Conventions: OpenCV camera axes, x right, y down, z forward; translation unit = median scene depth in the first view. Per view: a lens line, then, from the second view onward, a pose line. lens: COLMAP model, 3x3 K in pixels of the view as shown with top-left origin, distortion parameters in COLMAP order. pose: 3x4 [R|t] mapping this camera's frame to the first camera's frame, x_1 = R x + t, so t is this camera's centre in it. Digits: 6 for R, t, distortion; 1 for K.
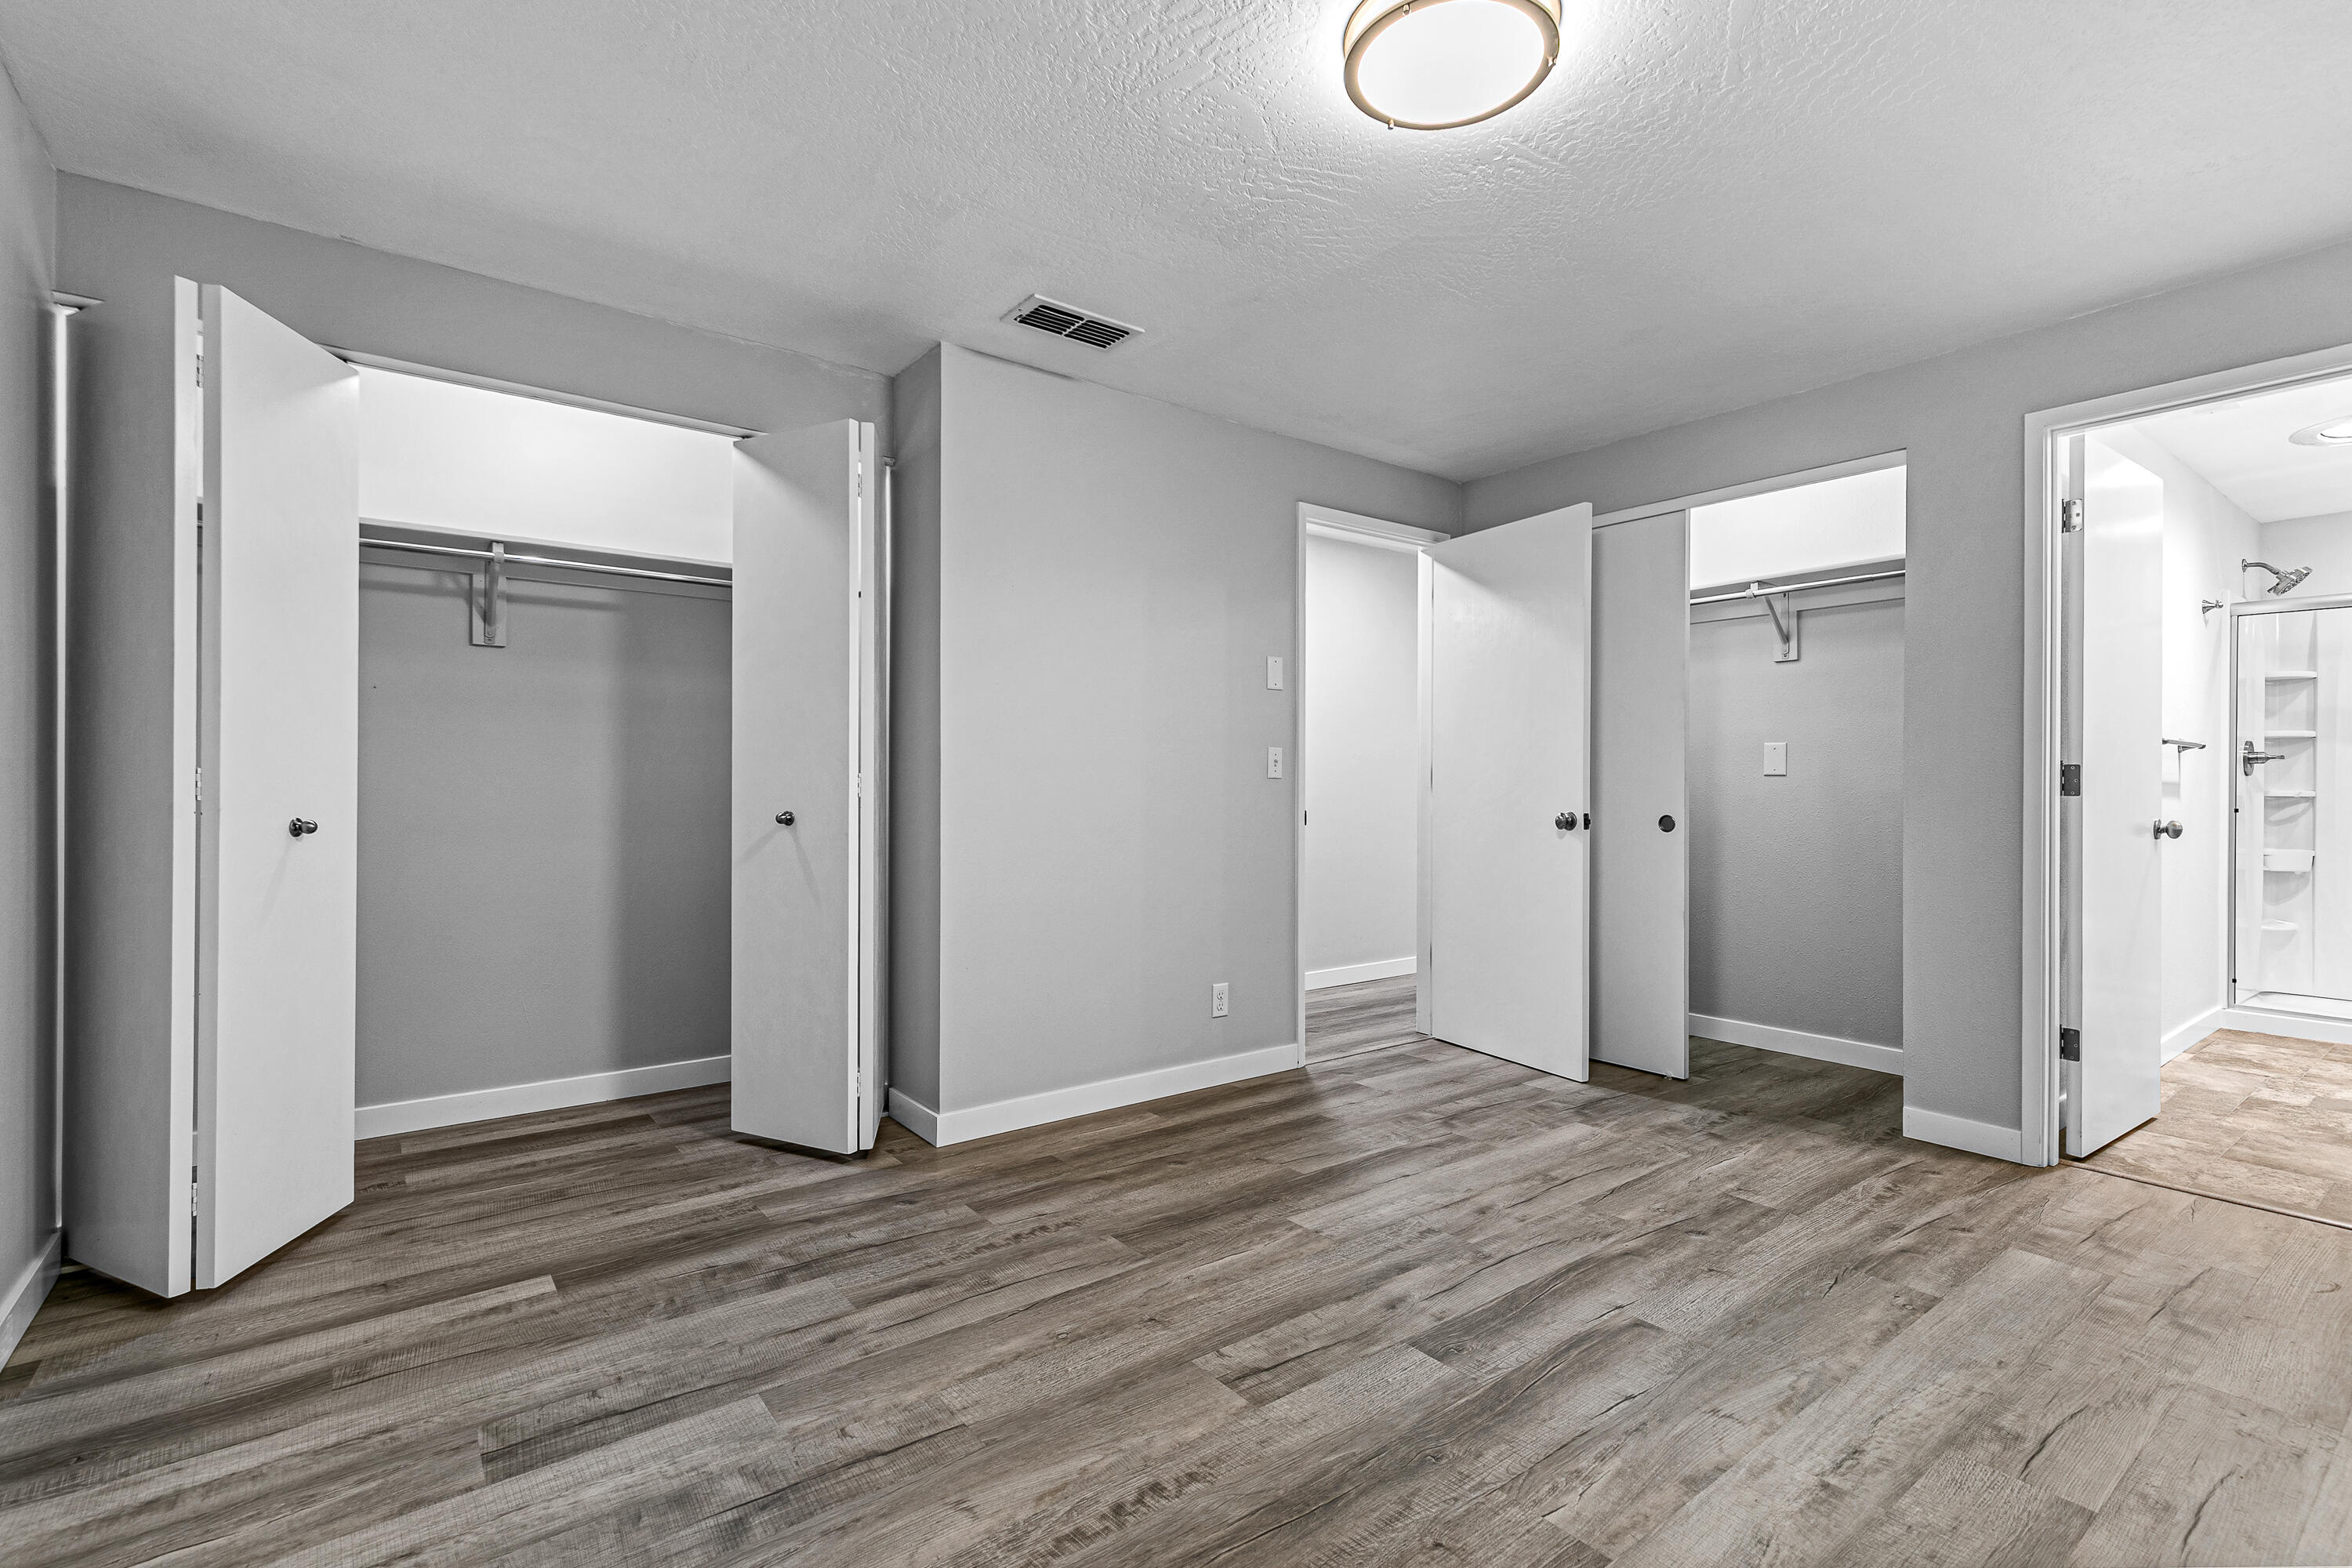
lens RADIAL K [[1082.8, 0, 1163.9], [0, 1082.8, 773.2], [0, 0, 1]] dist [0.013267, -0.003200]
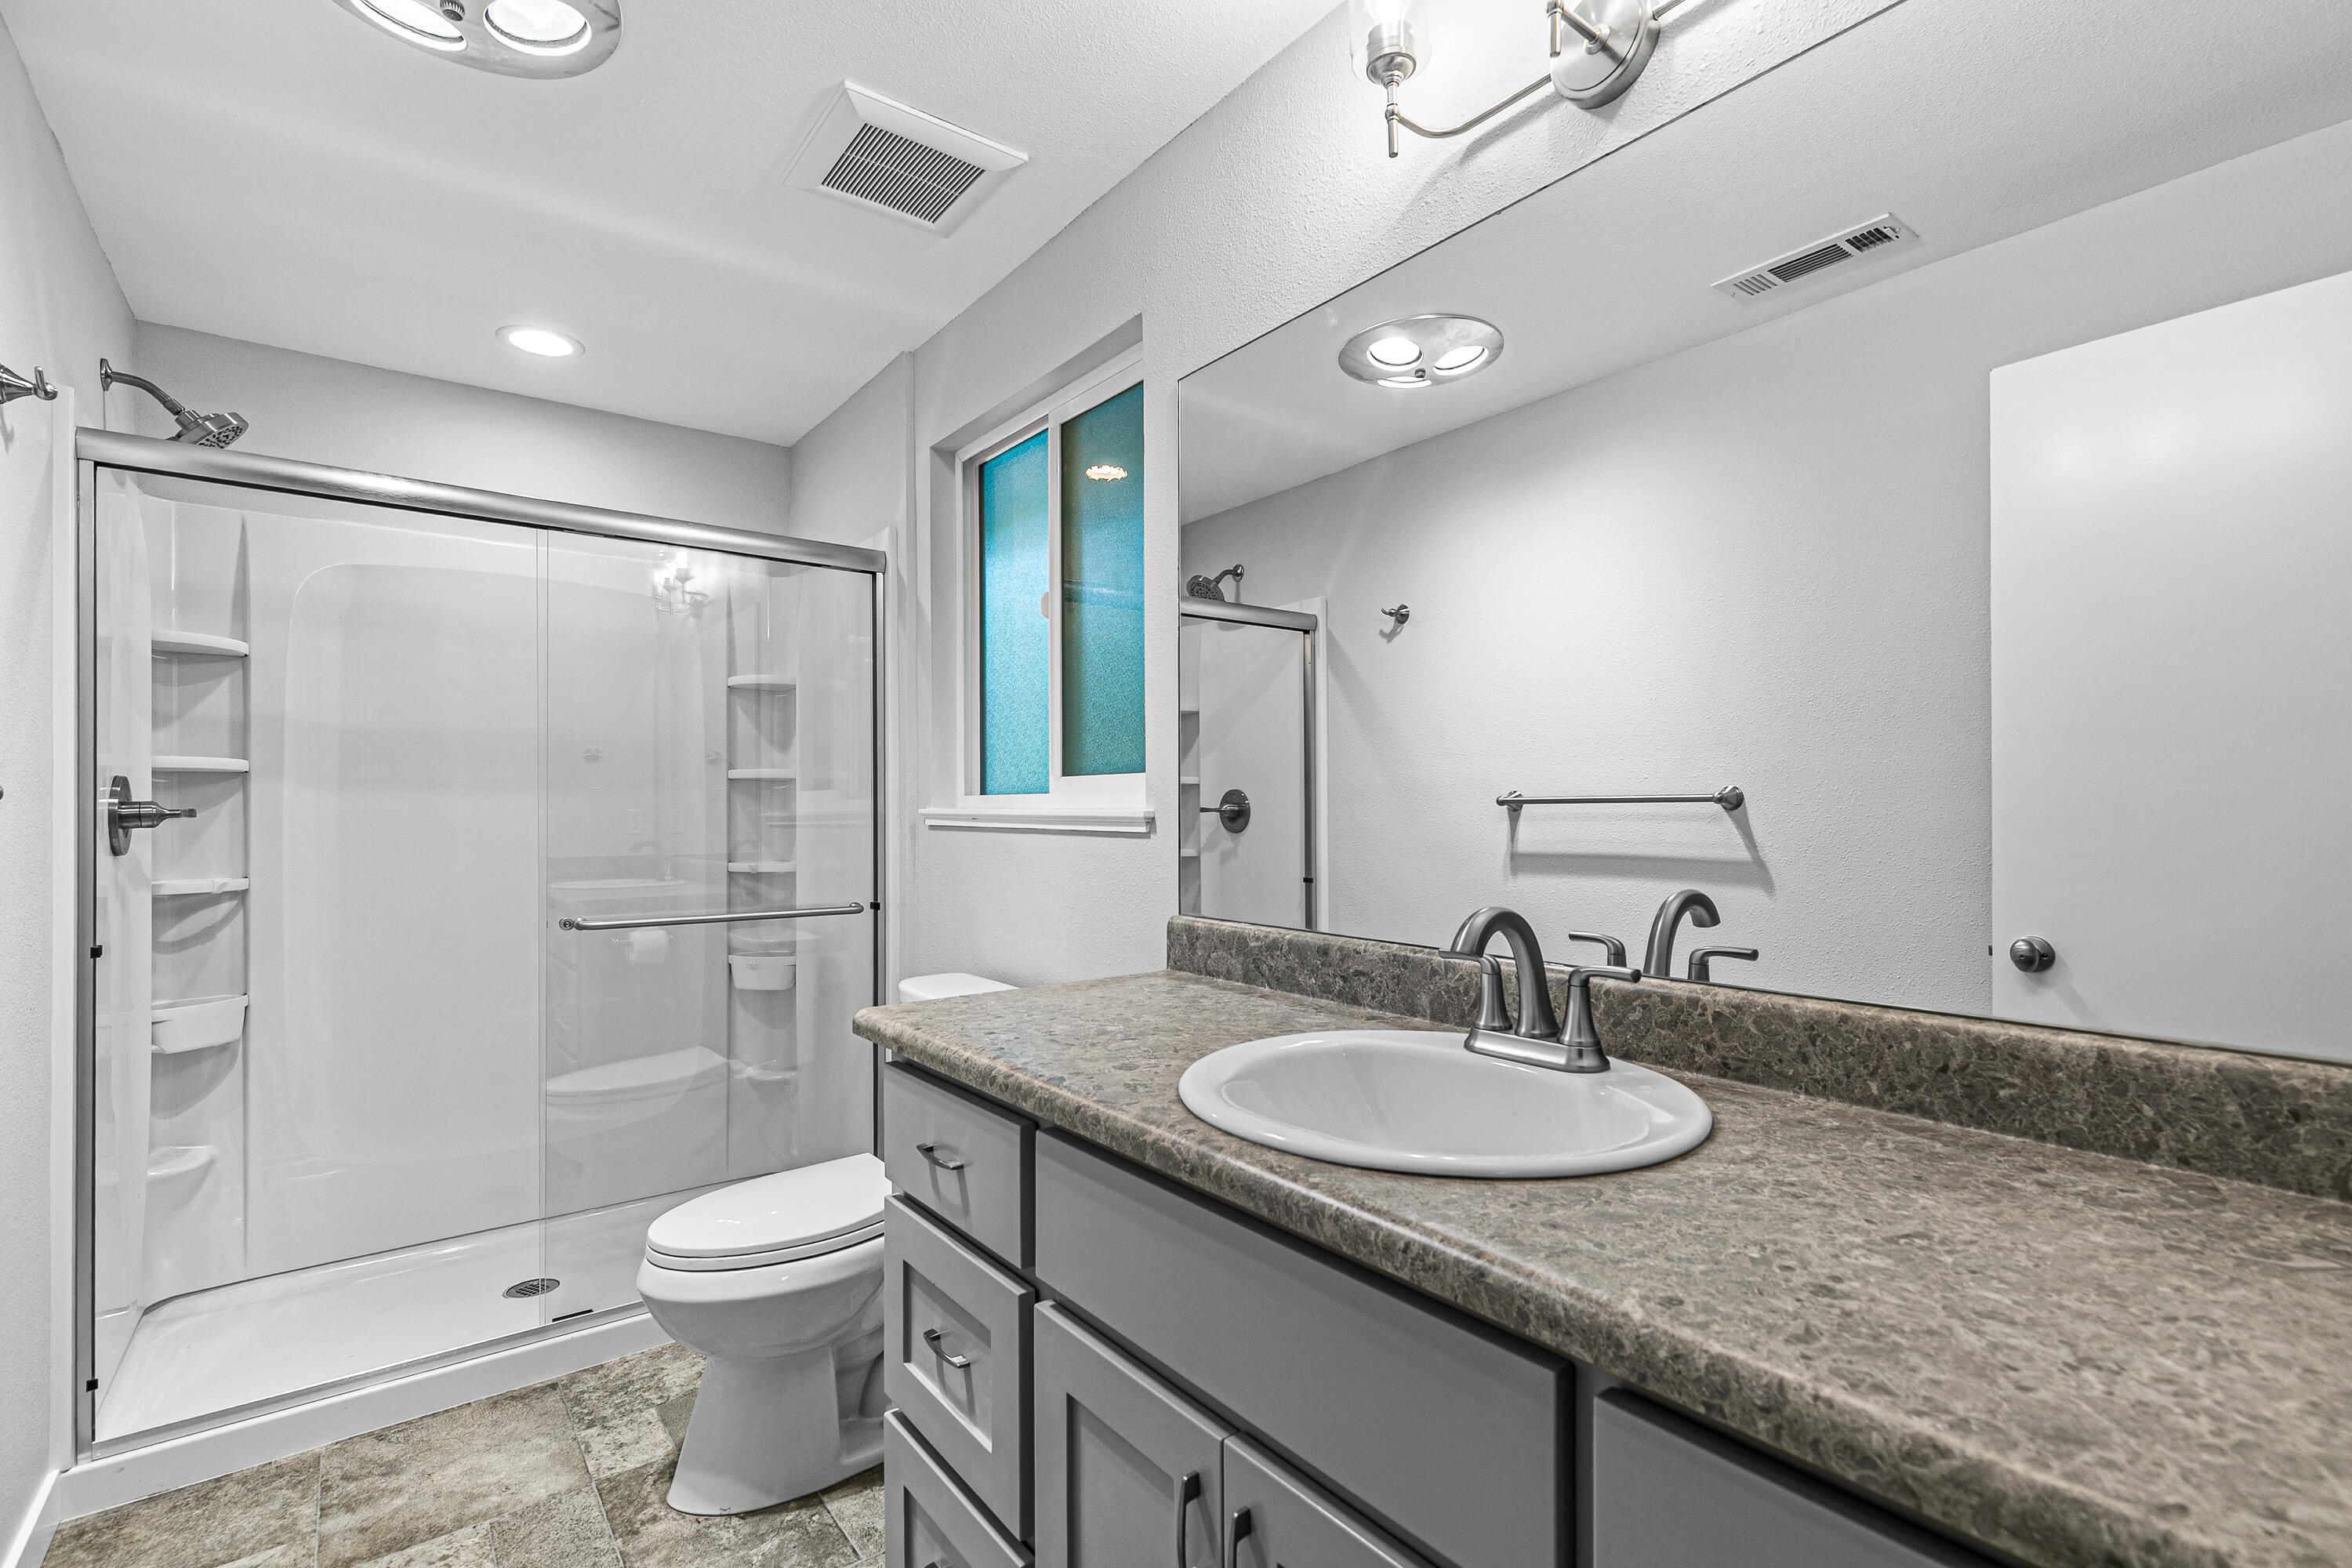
lens RADIAL K [[1082.8, 0, 1163.8], [0, 1082.8, 794.2], [0, 0, 1]] dist [0.013267, -0.003200]
pose [[0.013131, 0.004707, 0.999903, 0.547488], [0.012244, 0.999913, -0.004868, -0.014830], [-0.999839, 0.012307, 0.013072, 0.564089]]
